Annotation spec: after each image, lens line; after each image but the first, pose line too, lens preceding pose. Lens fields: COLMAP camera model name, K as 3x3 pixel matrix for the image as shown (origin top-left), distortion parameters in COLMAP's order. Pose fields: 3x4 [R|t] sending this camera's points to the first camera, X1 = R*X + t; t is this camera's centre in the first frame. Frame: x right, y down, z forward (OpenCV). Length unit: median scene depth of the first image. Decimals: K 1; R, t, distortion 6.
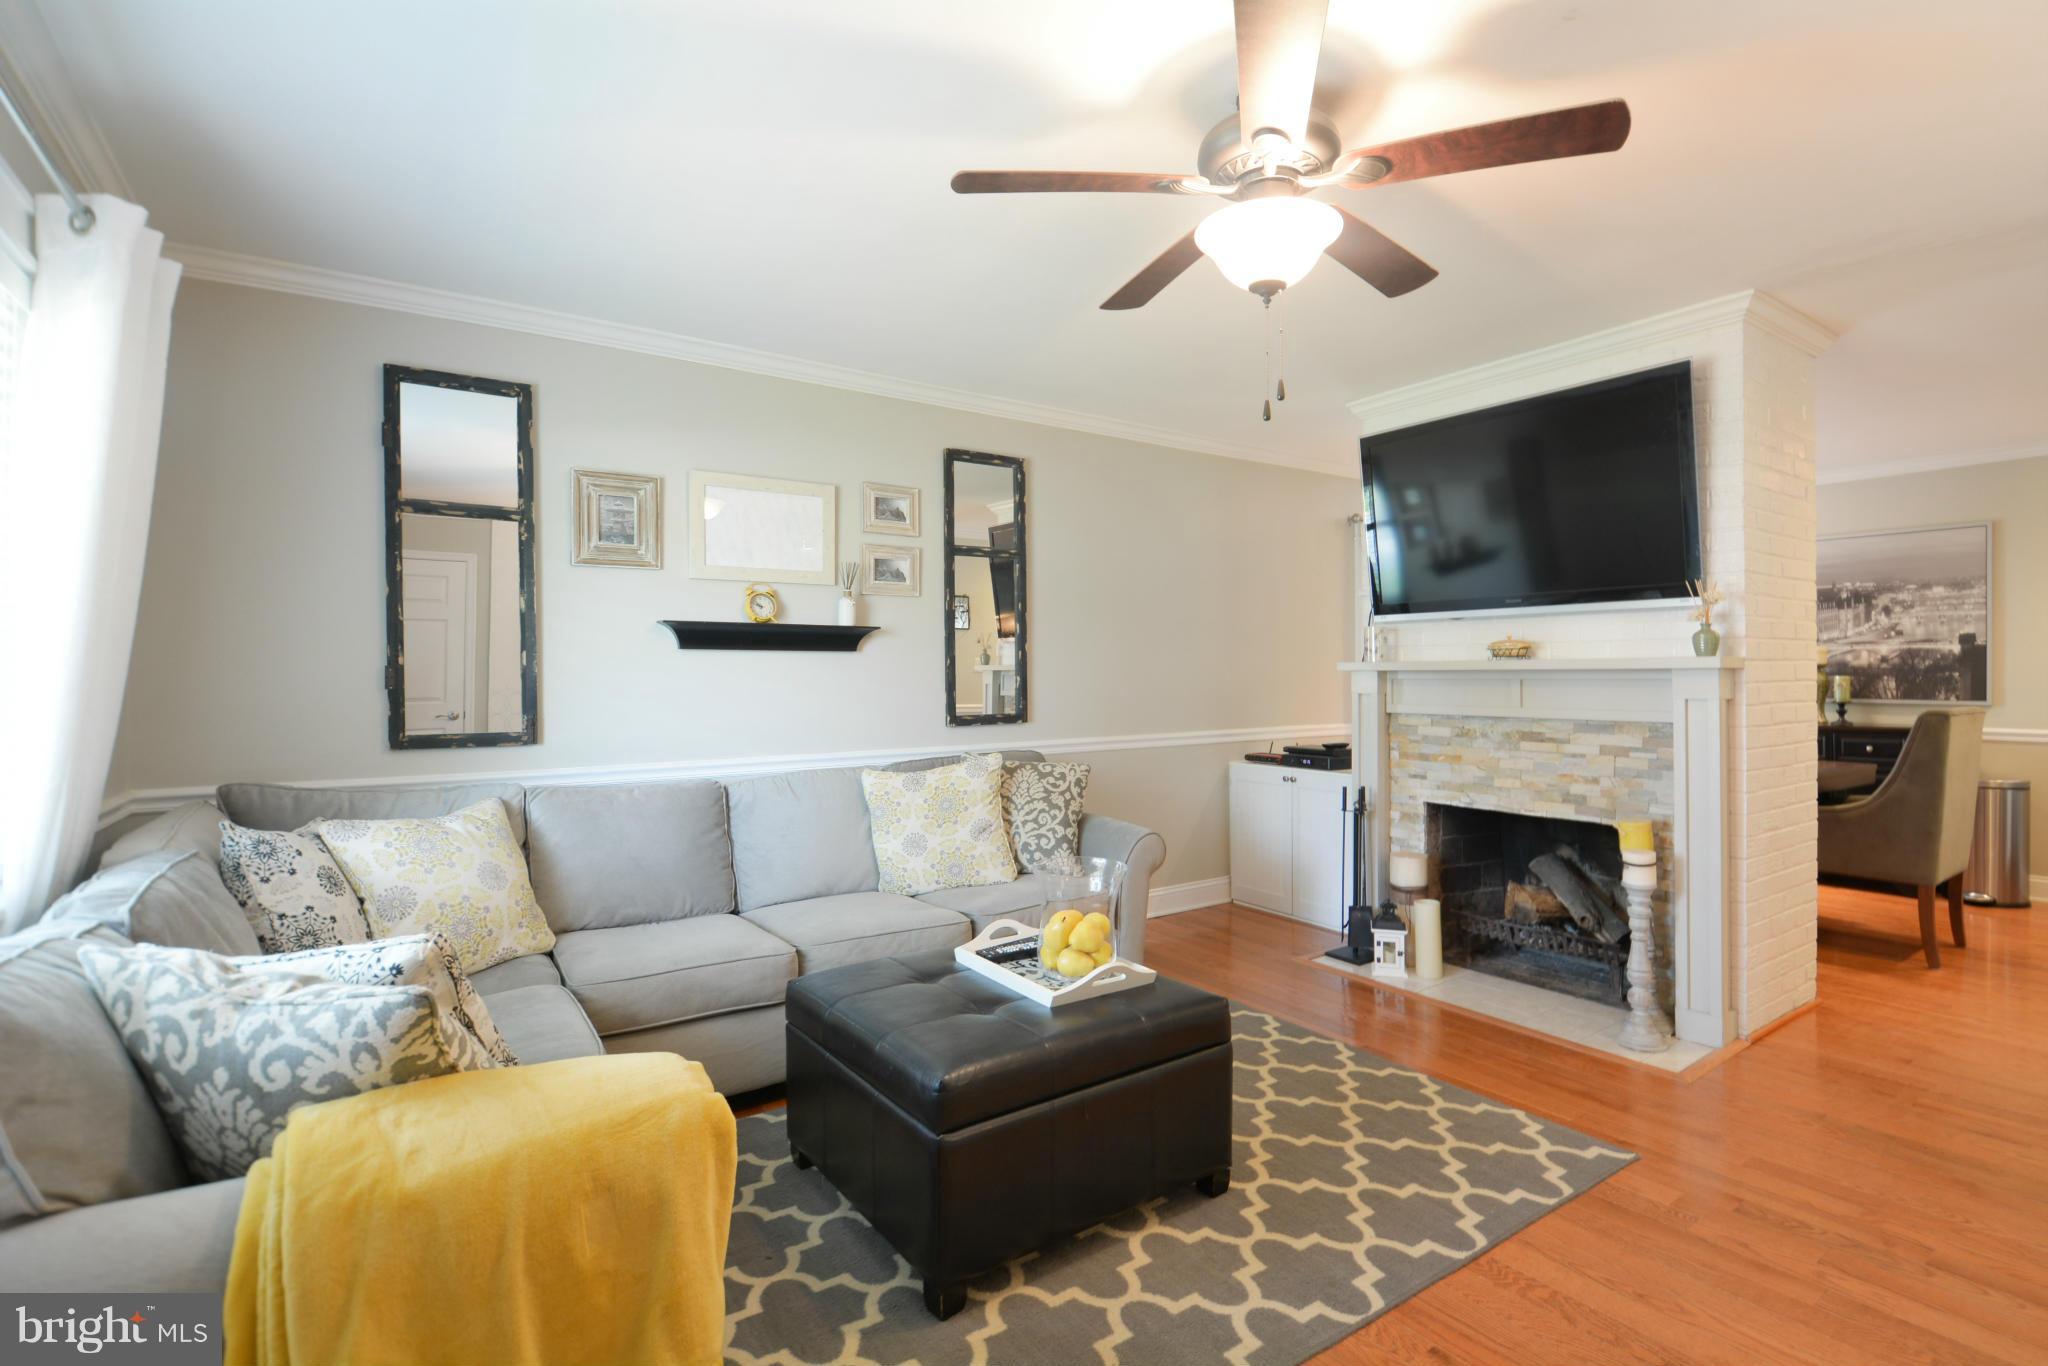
lens RADIAL K [[962.6, 0, 1072.8], [0, 962.6, 669.7], [0, 0, 1]] dist [0.025036, -0.029587]
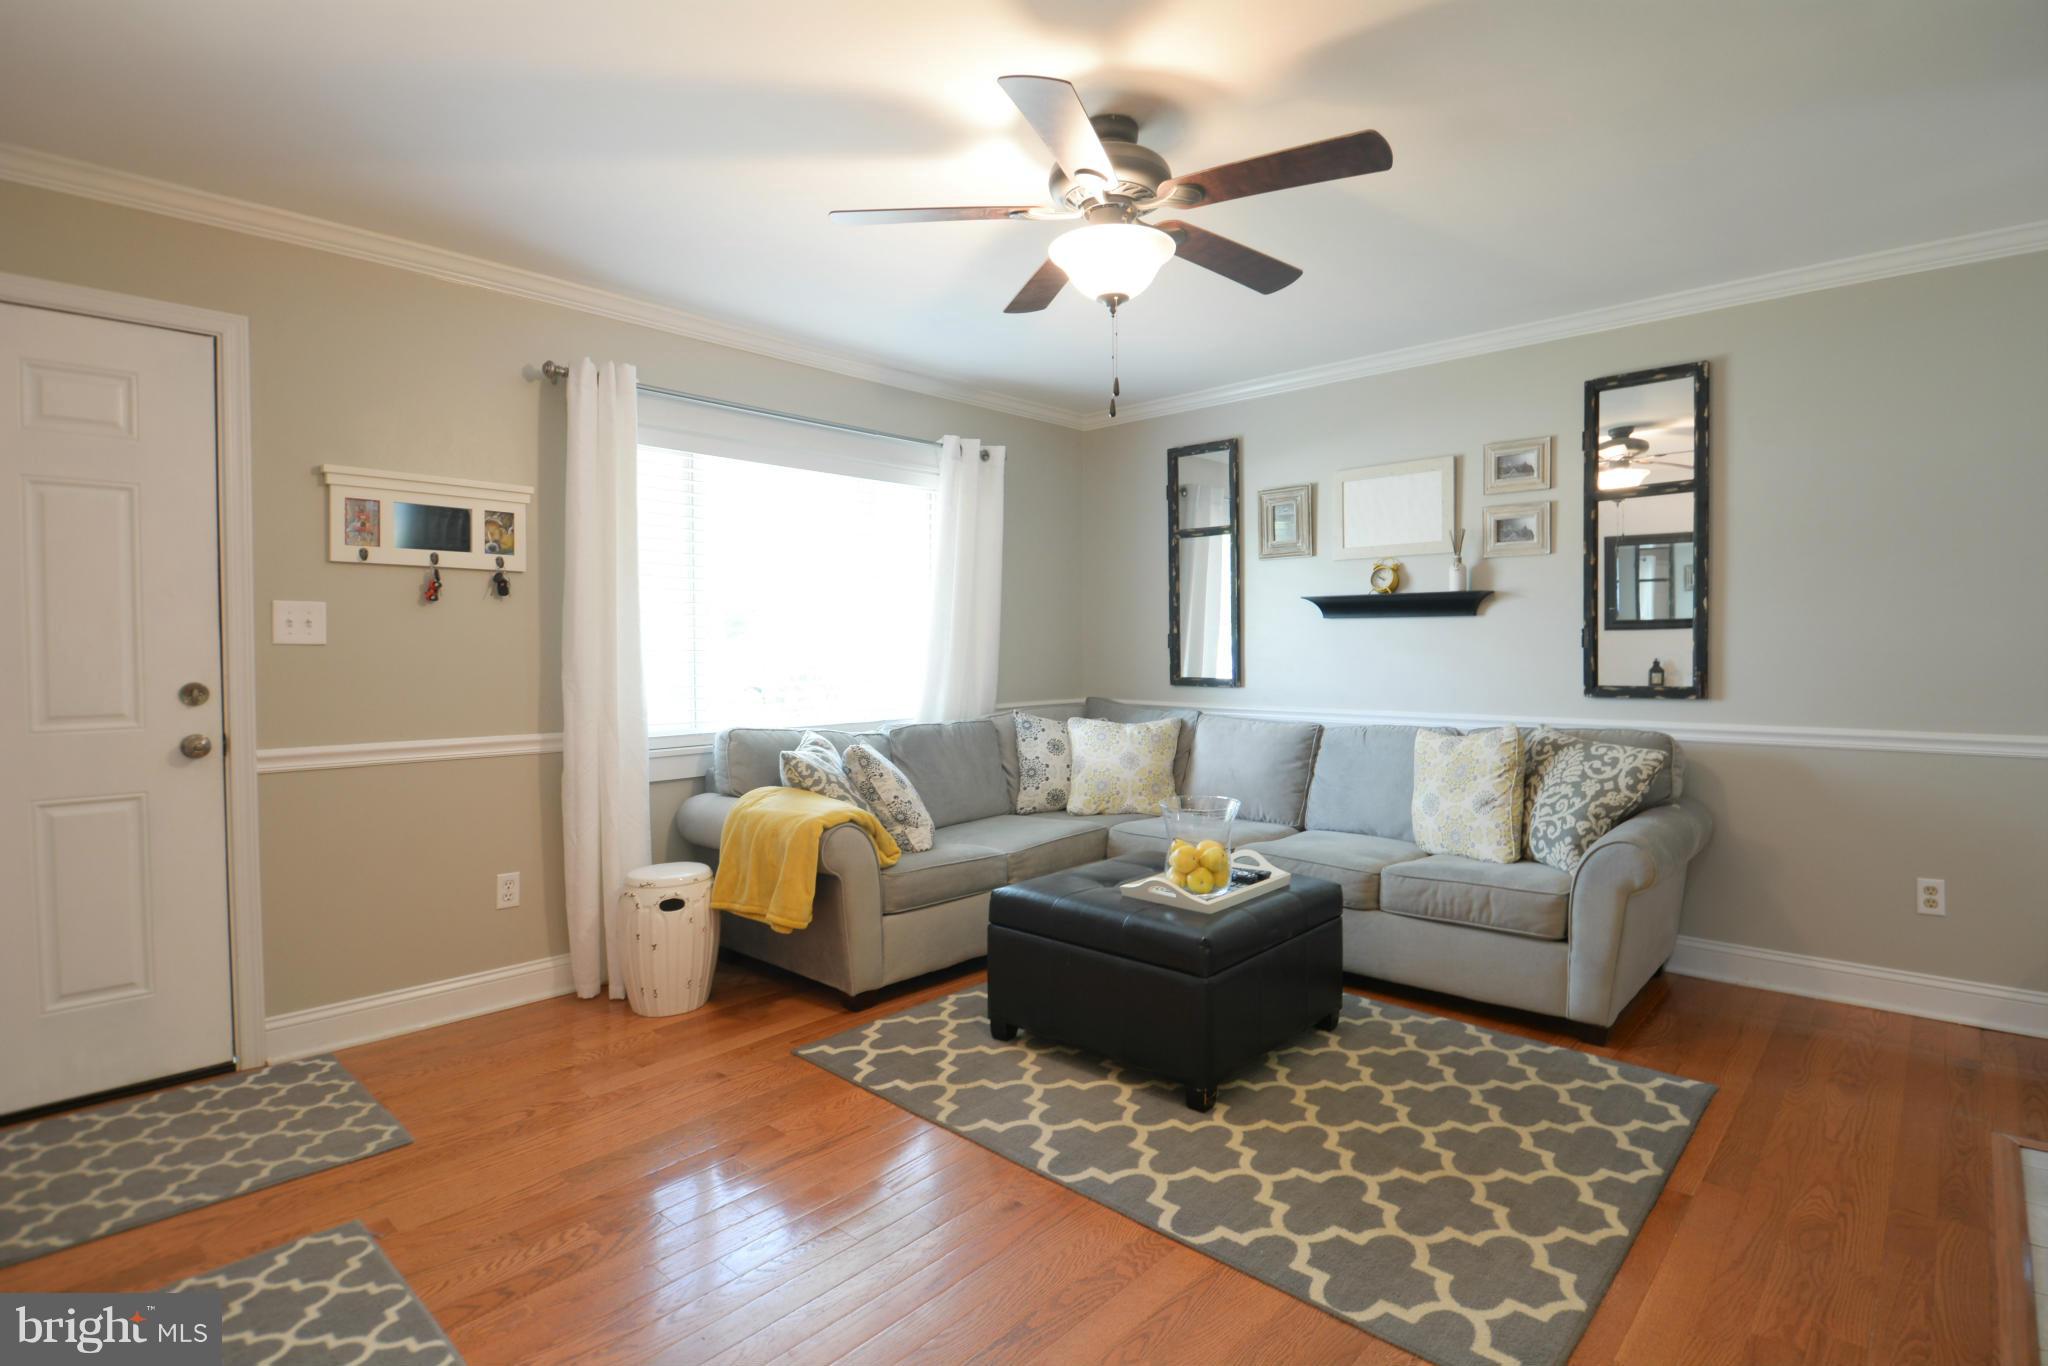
lens RADIAL K [[999.3, 0, 1077.6], [0, 999.3, 671.4], [0, 0, 1]] dist [0.030131, -0.031779]
pose [[0.228686, 0.029583, -0.973051, 0.735472], [0.006509, 0.999469, 0.031916, 0.003299], [0.973479, -0.013632, 0.228372, 0.370597]]
